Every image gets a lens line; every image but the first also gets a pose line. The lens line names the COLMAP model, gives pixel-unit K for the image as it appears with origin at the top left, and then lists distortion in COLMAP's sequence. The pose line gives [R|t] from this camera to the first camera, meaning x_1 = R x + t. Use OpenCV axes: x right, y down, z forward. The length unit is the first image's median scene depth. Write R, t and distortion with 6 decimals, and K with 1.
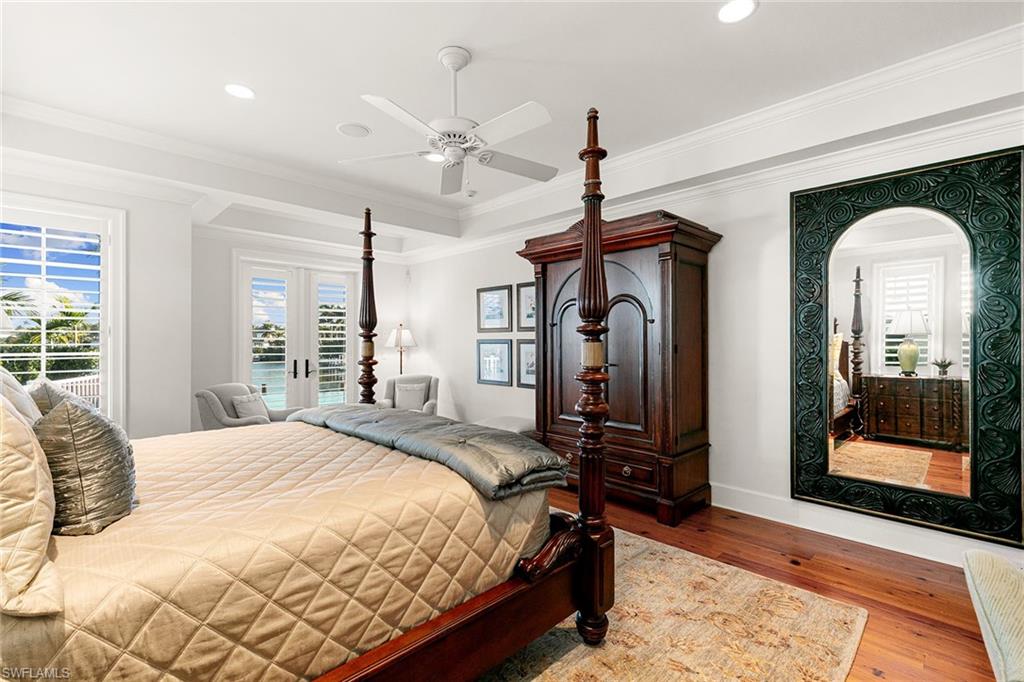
lens RADIAL K [[458.7, 0, 511.1], [0, 458.7, 343.0], [0, 0, 1]] dist [0.004697, -0.000088]
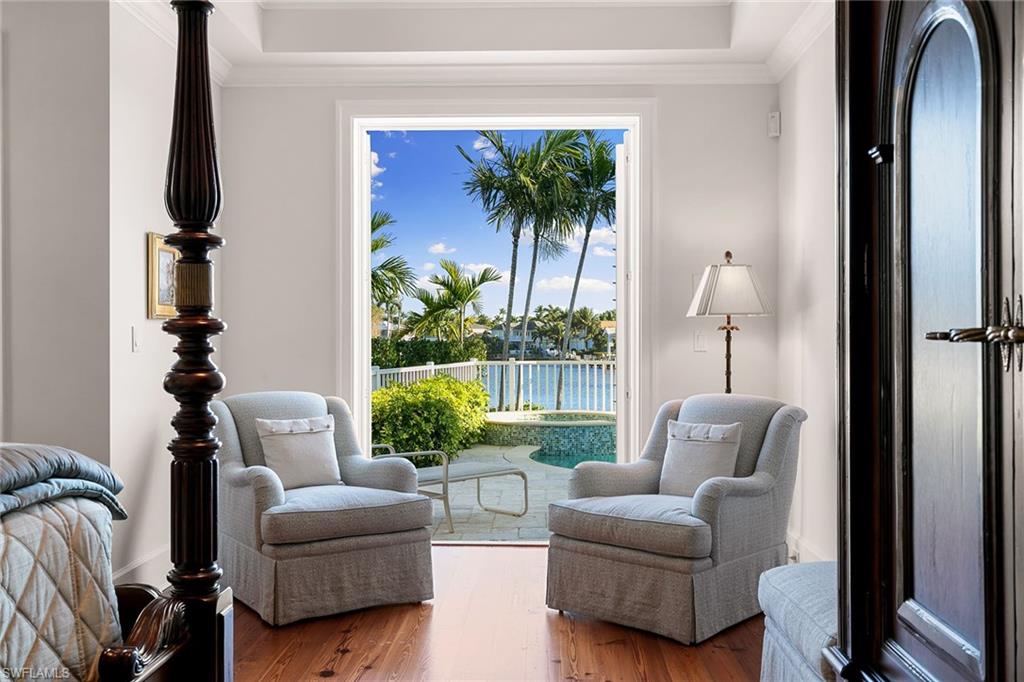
lens RADIAL K [[983.3, 0, 508.3], [0, 983.3, 326.4], [0, 0, 1]] dist [0.007551, -0.004936]
pose [[0.691989, -0.009500, -0.721846, 0.341099], [-0.001396, 0.999894, -0.014497, 0.051880], [0.721907, 0.011040, 0.691902, 0.673801]]
